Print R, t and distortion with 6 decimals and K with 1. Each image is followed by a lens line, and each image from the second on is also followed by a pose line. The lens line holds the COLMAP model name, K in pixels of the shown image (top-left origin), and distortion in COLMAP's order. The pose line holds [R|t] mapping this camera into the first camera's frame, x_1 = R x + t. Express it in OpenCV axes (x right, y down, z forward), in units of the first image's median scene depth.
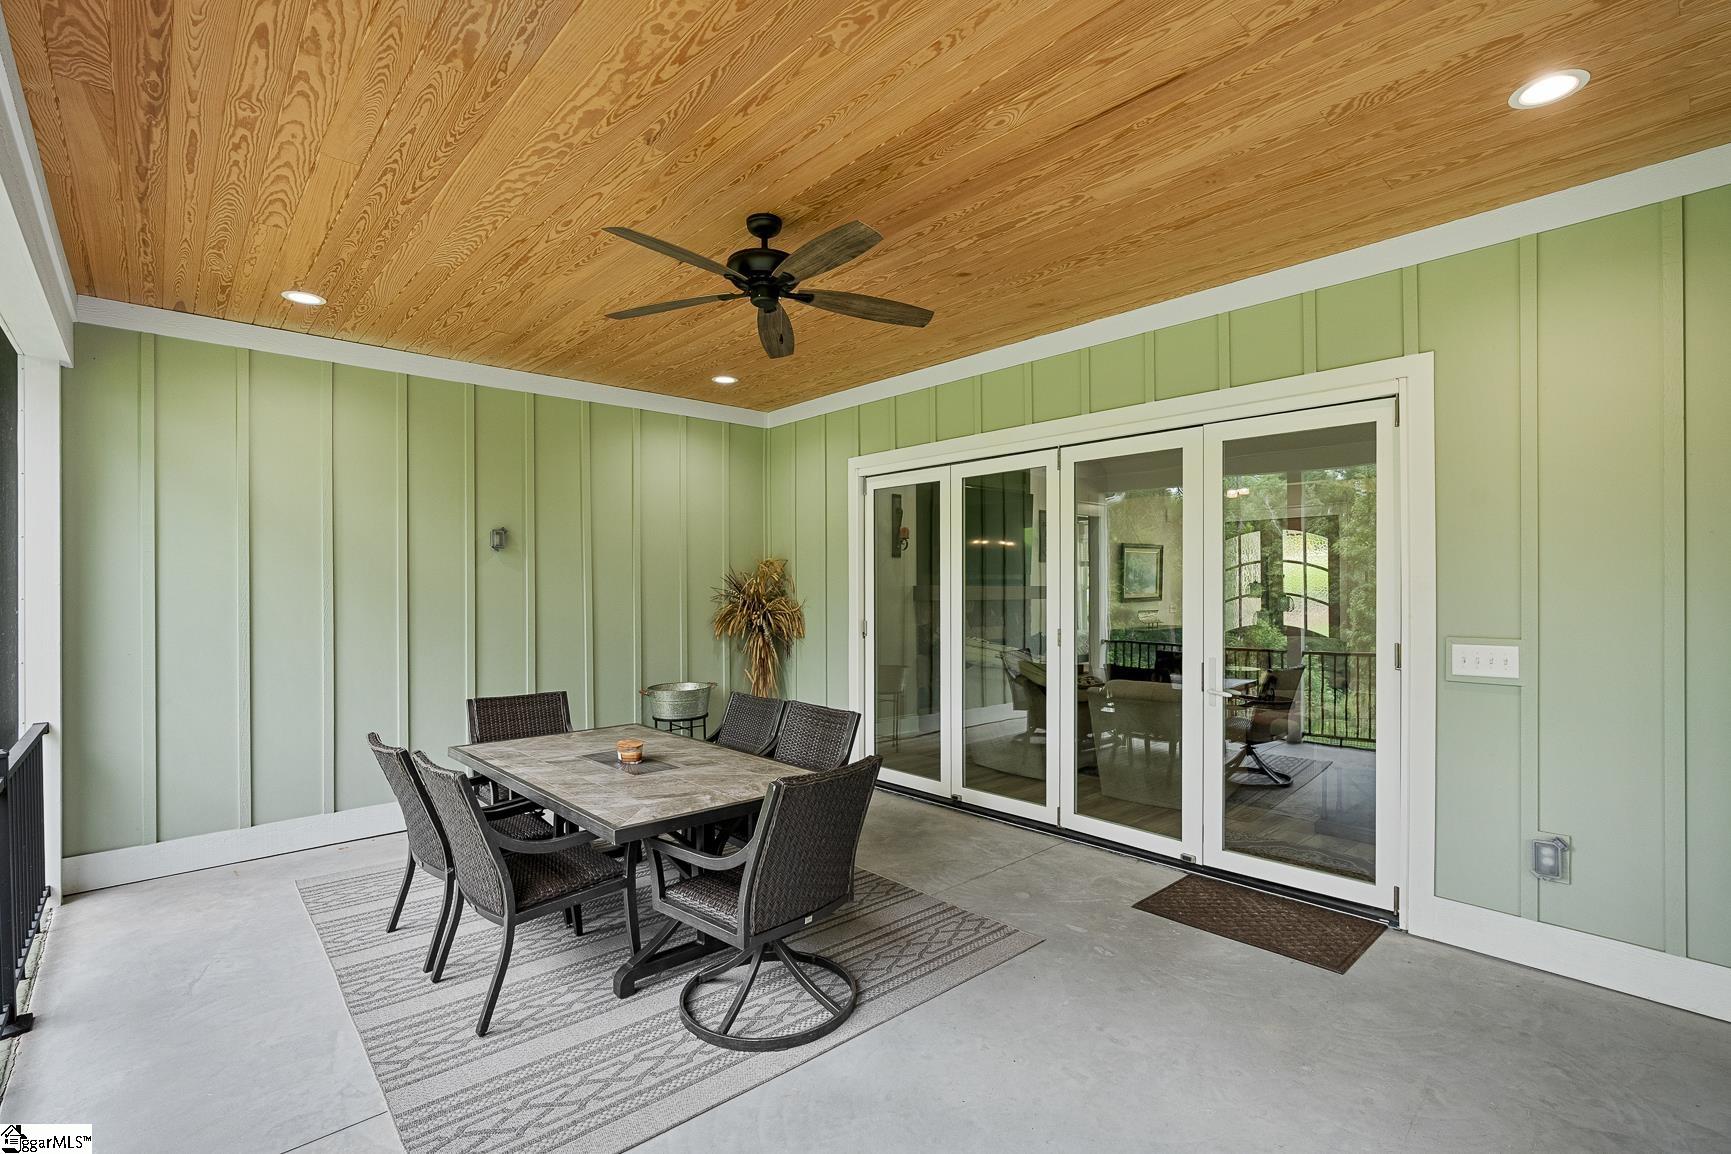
lens RADIAL K [[789.9, 0, 865.5], [0, 789.9, 577.0], [0, 0, 1]] dist [0.001690, 0.000327]
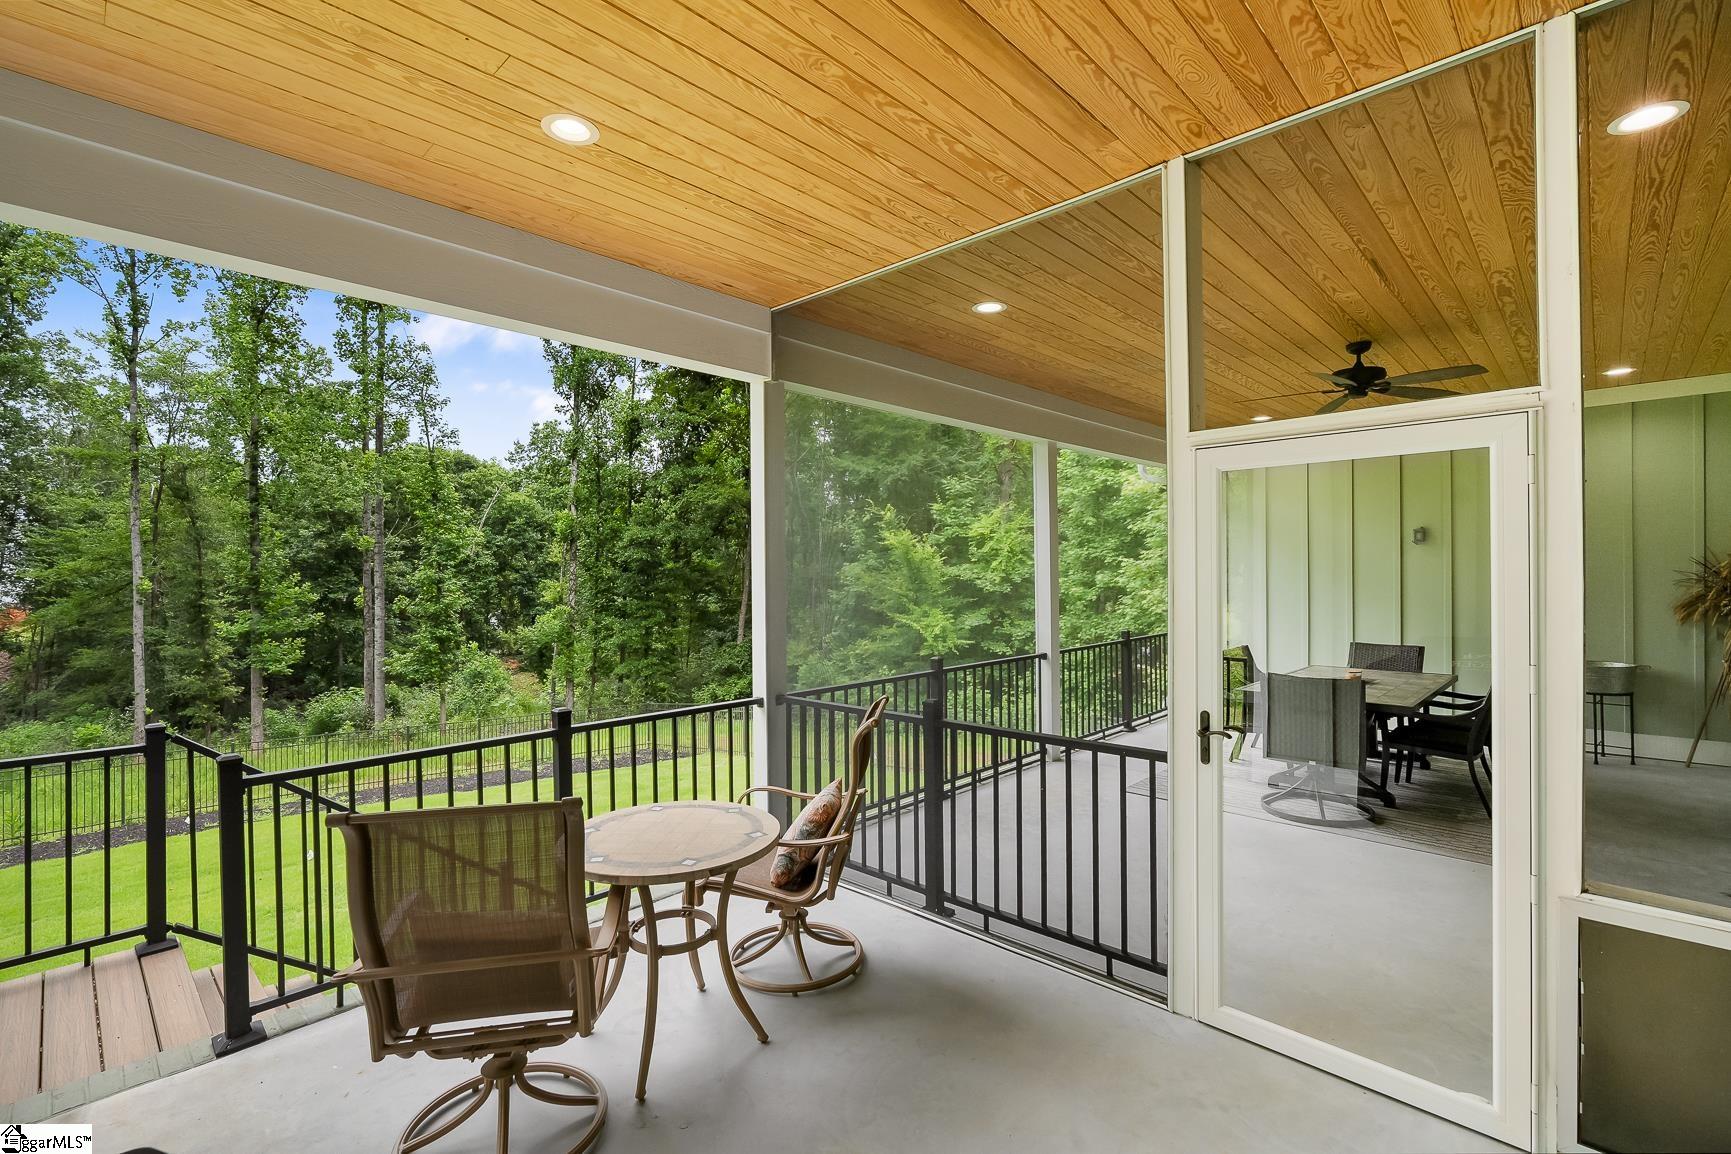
lens RADIAL K [[789.9, 0, 865.5], [0, 789.9, 577.0], [0, 0, 1]] dist [0.001690, 0.000327]
pose [[0.080497, 0.012973, -0.996670, 0.864306], [0.016776, 0.999756, 0.014368, -0.011594], [0.996614, -0.017877, 0.080259, -0.086280]]
